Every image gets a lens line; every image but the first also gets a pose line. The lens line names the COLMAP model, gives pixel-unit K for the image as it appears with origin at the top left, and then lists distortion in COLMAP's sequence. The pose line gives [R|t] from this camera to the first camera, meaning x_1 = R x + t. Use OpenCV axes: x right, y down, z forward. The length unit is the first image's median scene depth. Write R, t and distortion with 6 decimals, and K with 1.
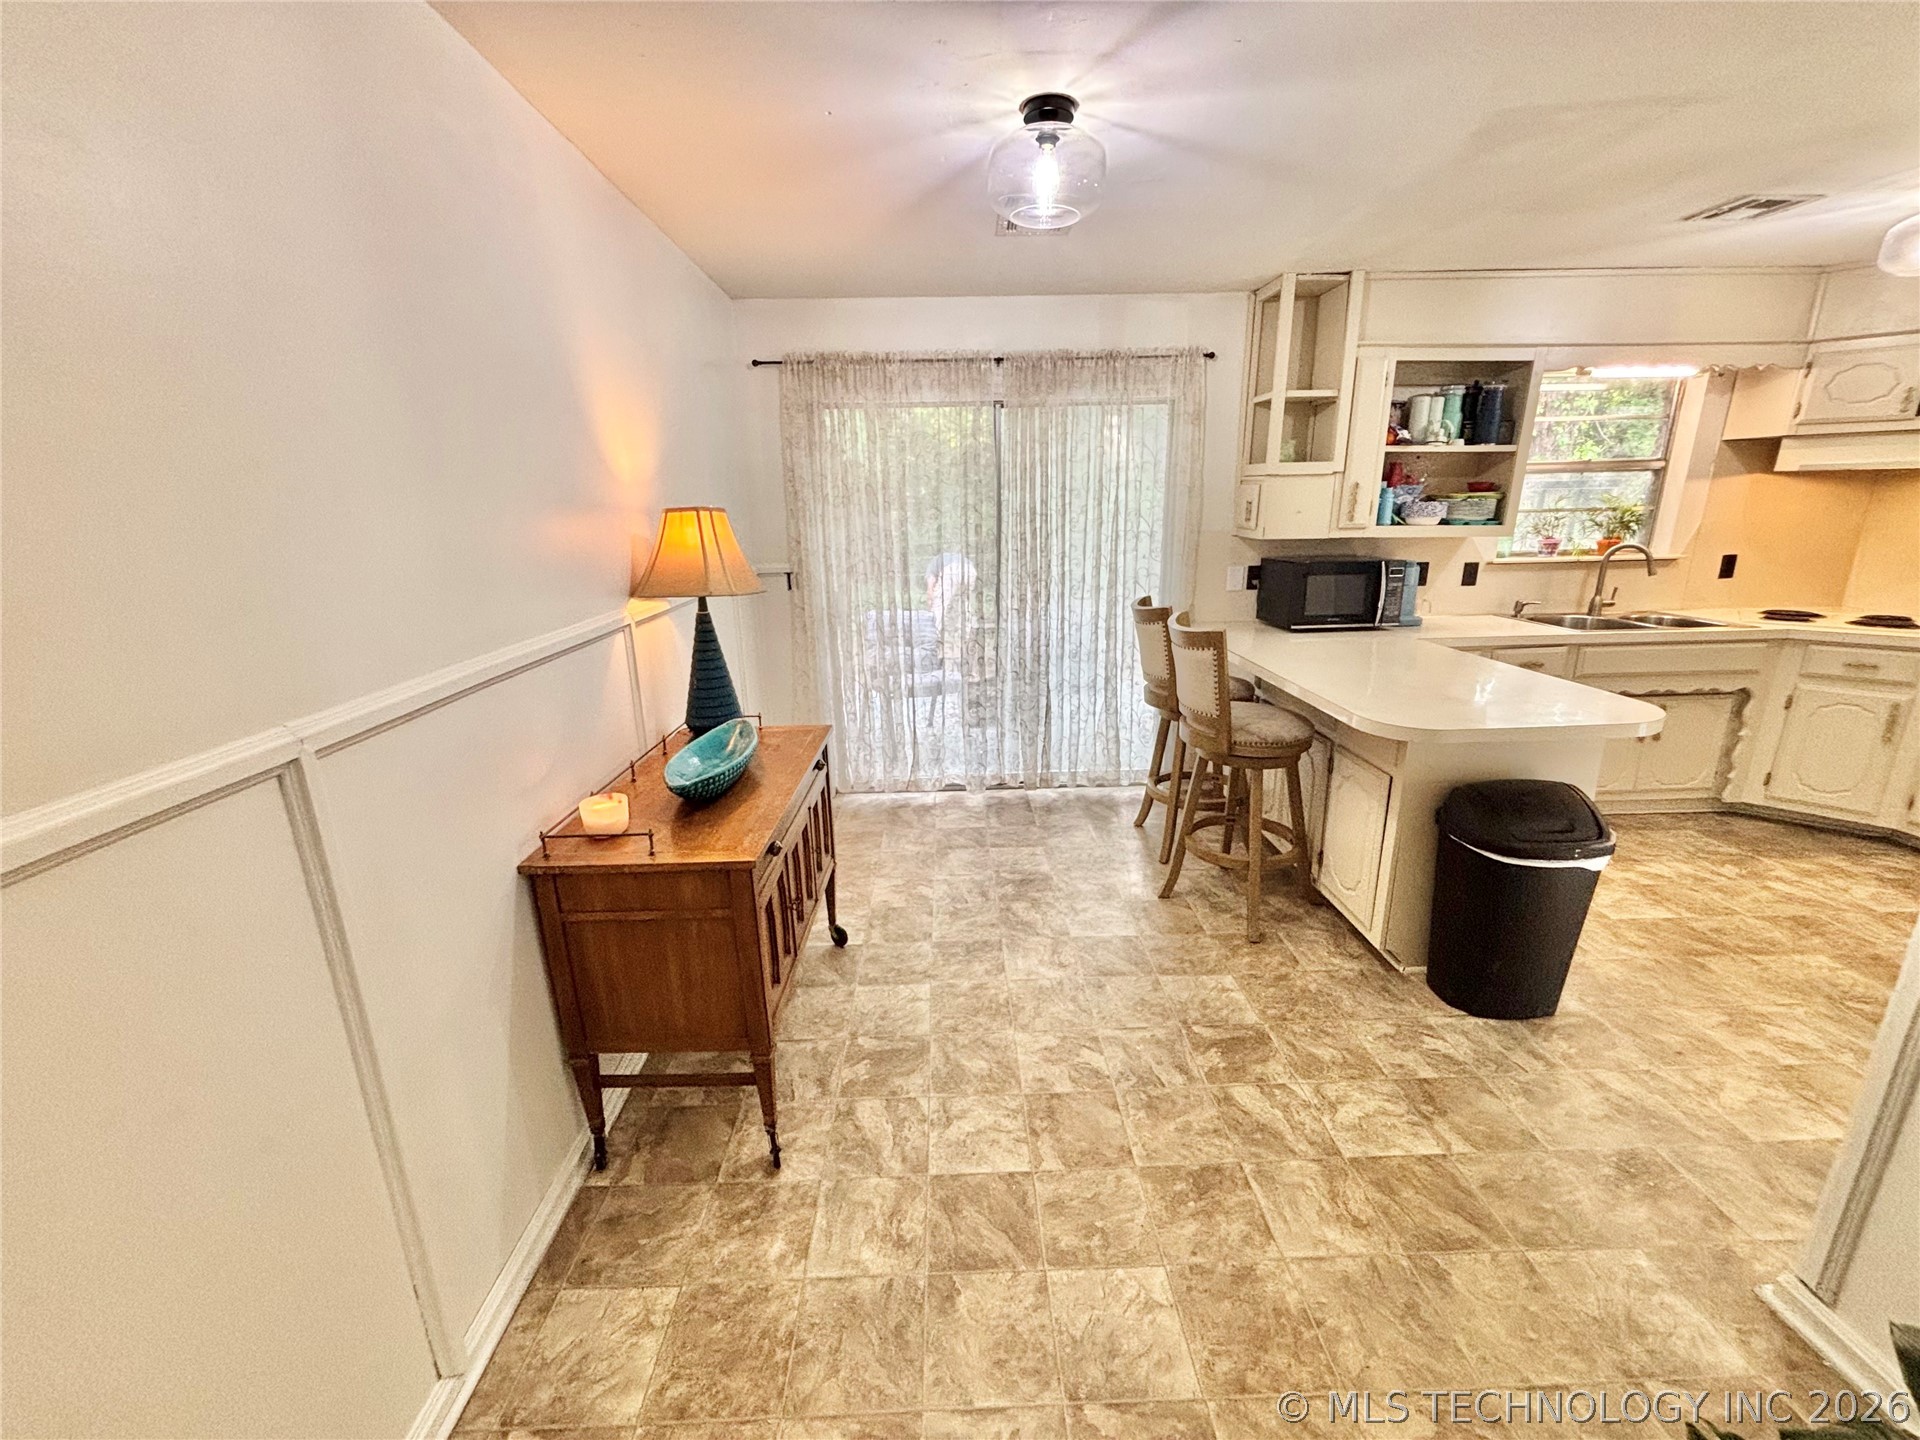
lens RADIAL K [[775.3, 0, 967.6], [0, 775.3, 715.7], [0, 0, 1]] dist [0.000104, 0.000980]
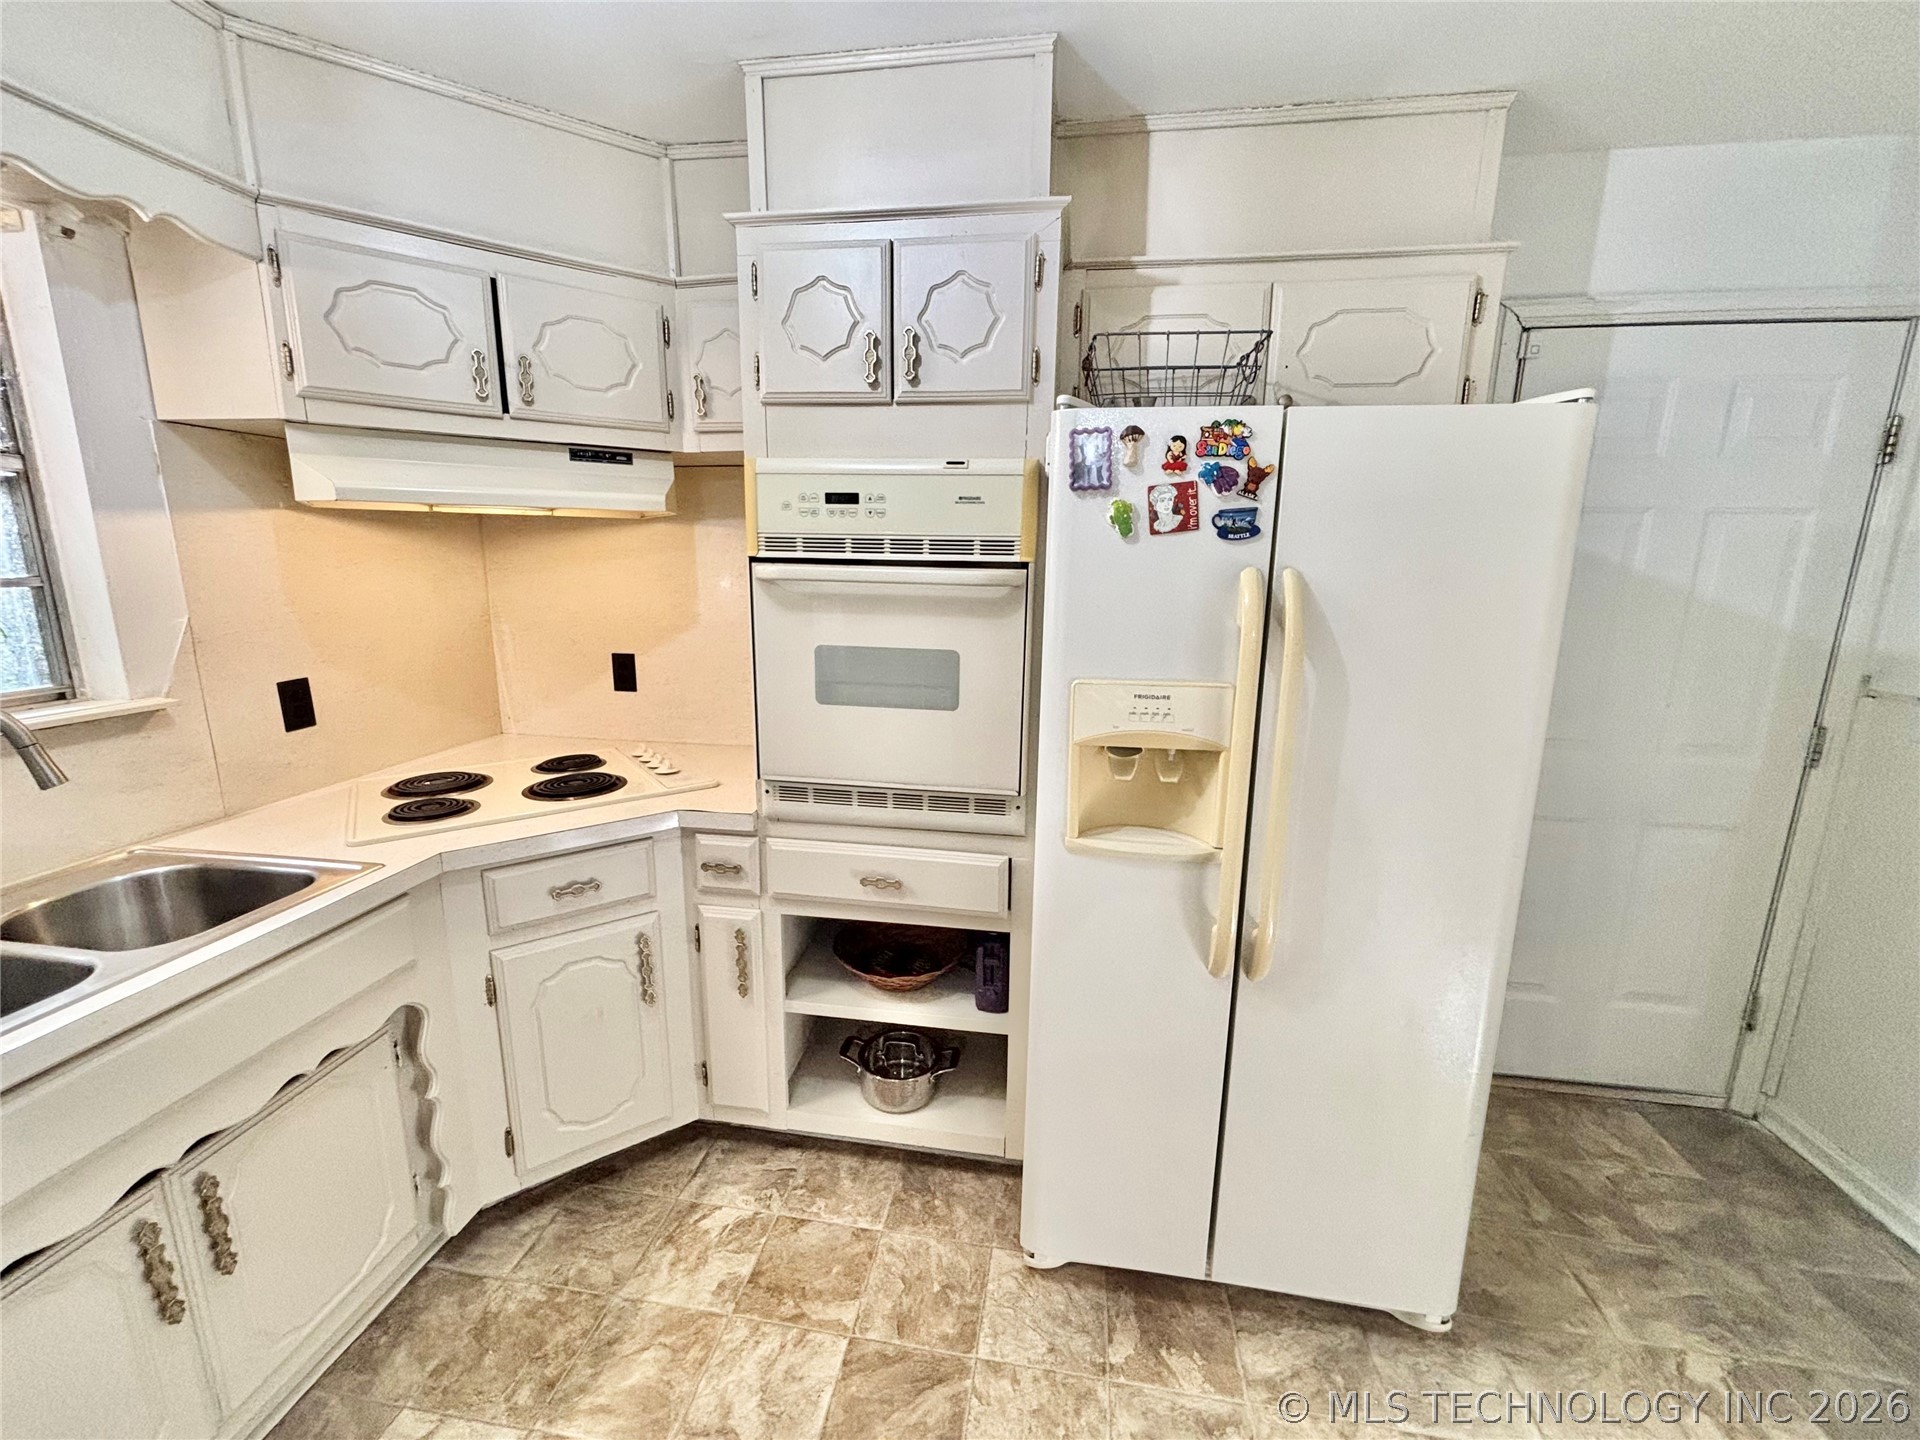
lens RADIAL K [[775.3, 0, 952.9], [0, 775.3, 718.5], [0, 0, 1]] dist [0.000104, 0.000980]
pose [[0.190048, -0.175457, 0.965969, 0.678407], [0.244112, 0.961447, 0.126608, -0.165946], [-0.950942, 0.211743, 0.225552, 0.586490]]
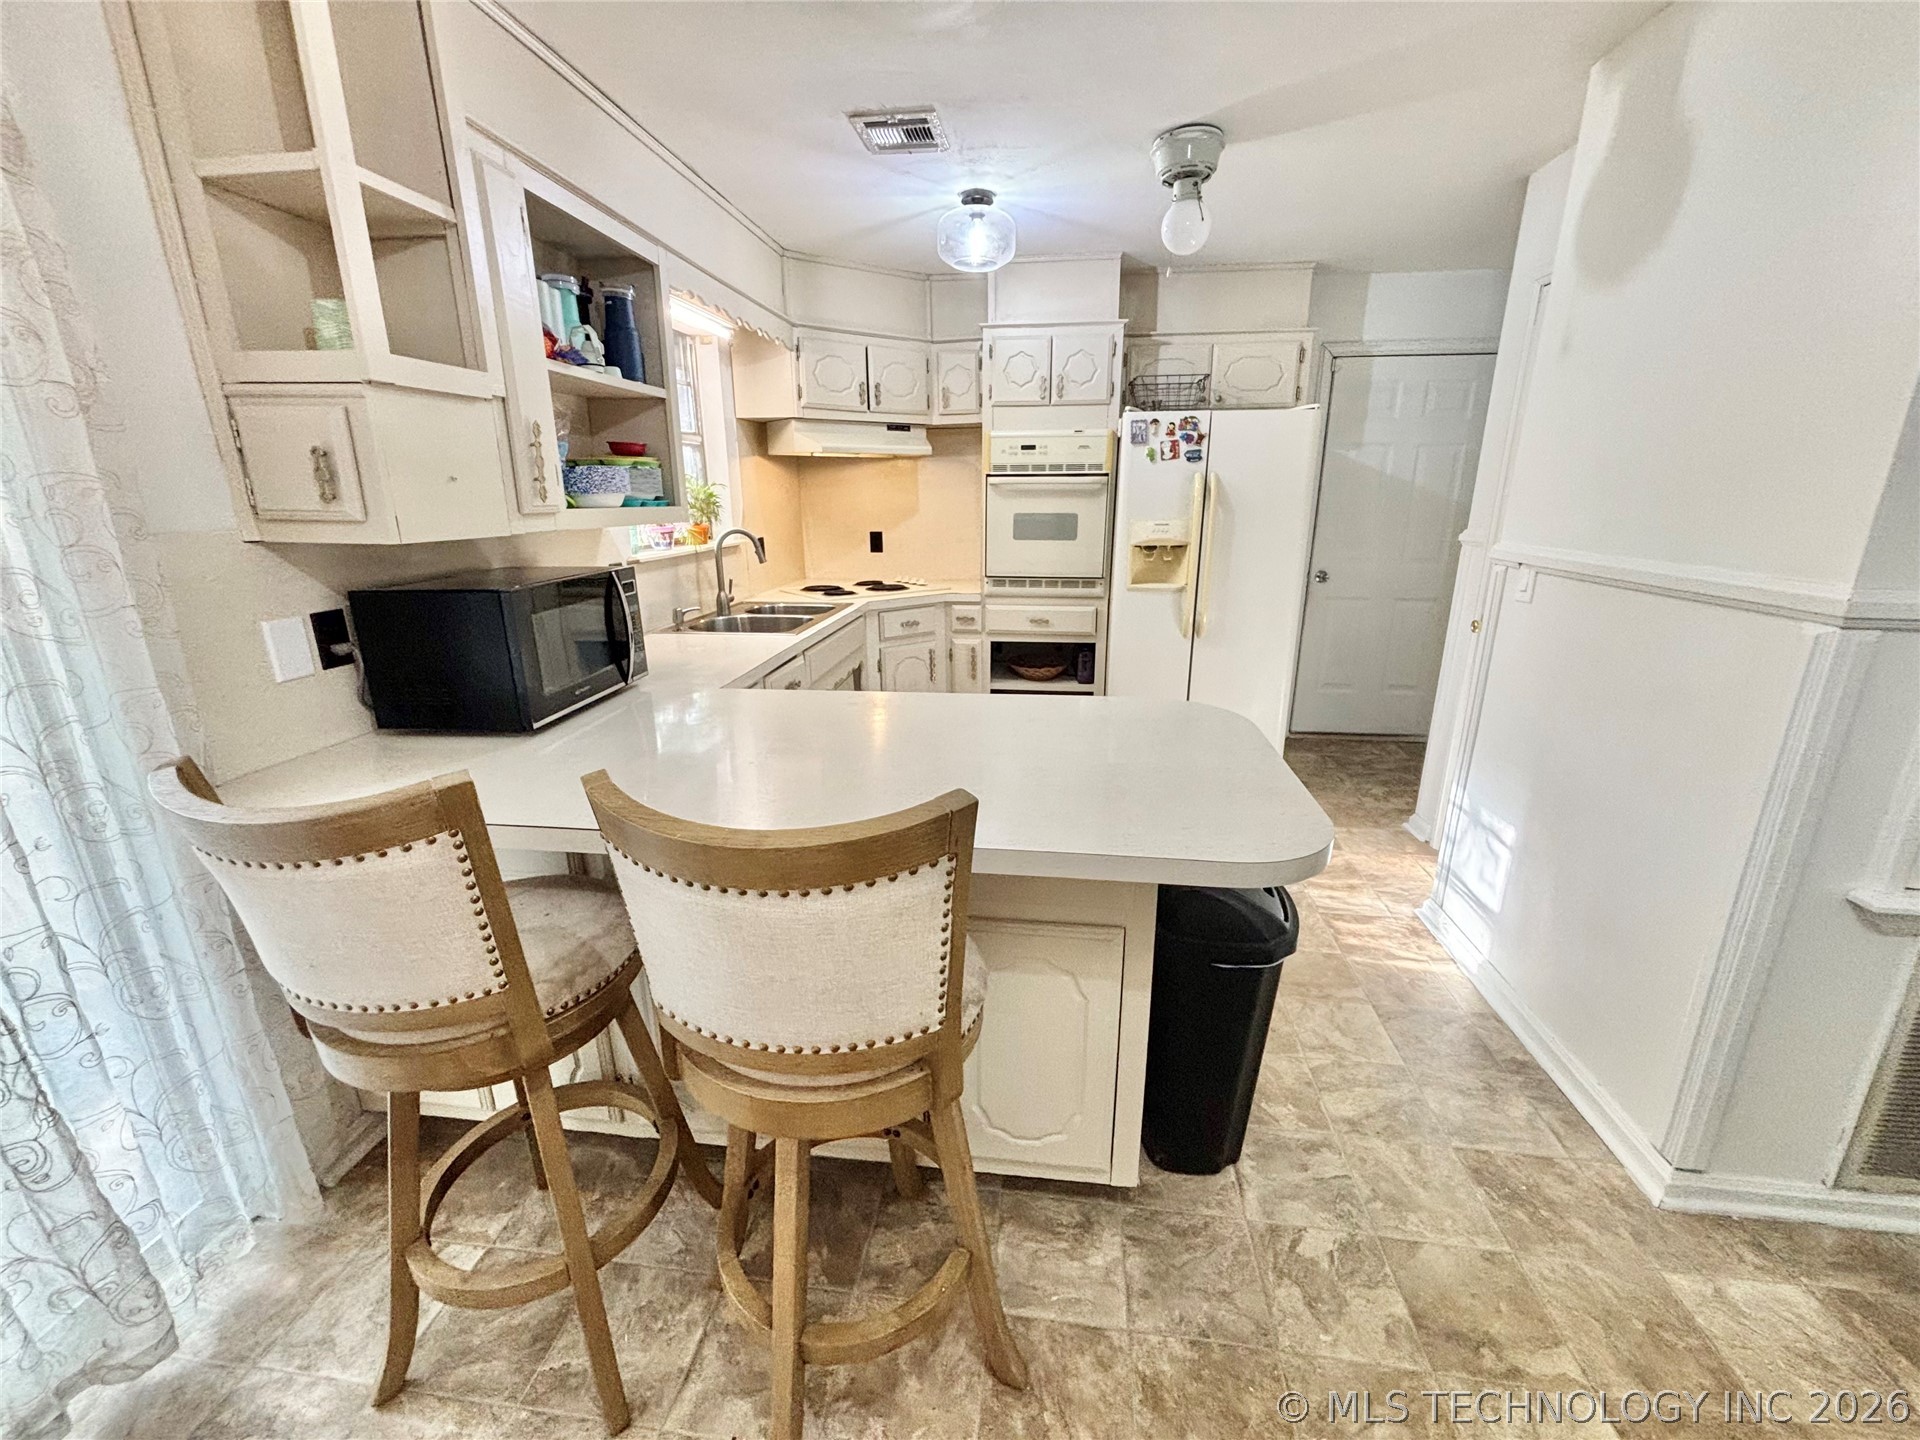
lens RADIAL K [[775.3, 0, 953.7], [0, 775.3, 723.9], [0, 0, 1]] dist [0.000104, 0.000980]
pose [[0.169459, -0.268054, 0.948383, 0.017650], [0.264933, 0.939269, 0.218139, -0.151450], [-0.949260, 0.214292, 0.230184, 0.655322]]
